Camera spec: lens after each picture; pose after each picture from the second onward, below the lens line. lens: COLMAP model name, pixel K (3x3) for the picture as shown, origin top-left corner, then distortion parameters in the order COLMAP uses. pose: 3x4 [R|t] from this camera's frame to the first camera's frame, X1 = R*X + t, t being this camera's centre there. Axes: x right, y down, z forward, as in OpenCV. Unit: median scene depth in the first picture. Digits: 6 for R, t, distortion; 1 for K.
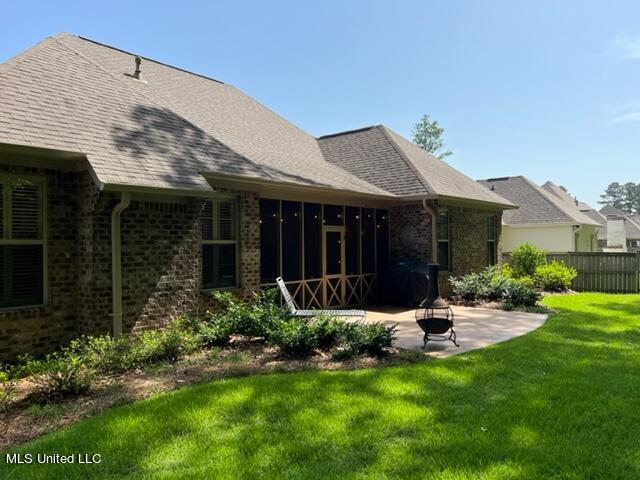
lens RADIAL K [[480.5, 0, 322.3], [0, 480.5, 241.0], [0, 0, 1]] dist [0.064352, -0.083728]
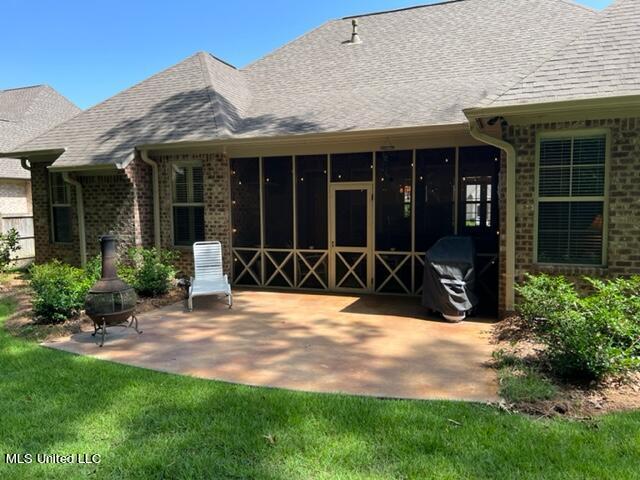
lens RADIAL K [[477.7, 0, 329.6], [0, 477.7, 246.5], [0, 0, 1]] dist [0.066018, -0.094945]
pose [[0.330818, 0.086559, -0.939716, 0.768289], [0.010821, 0.995371, 0.095495, -0.003359], [0.943632, -0.041761, 0.328350, 0.775537]]
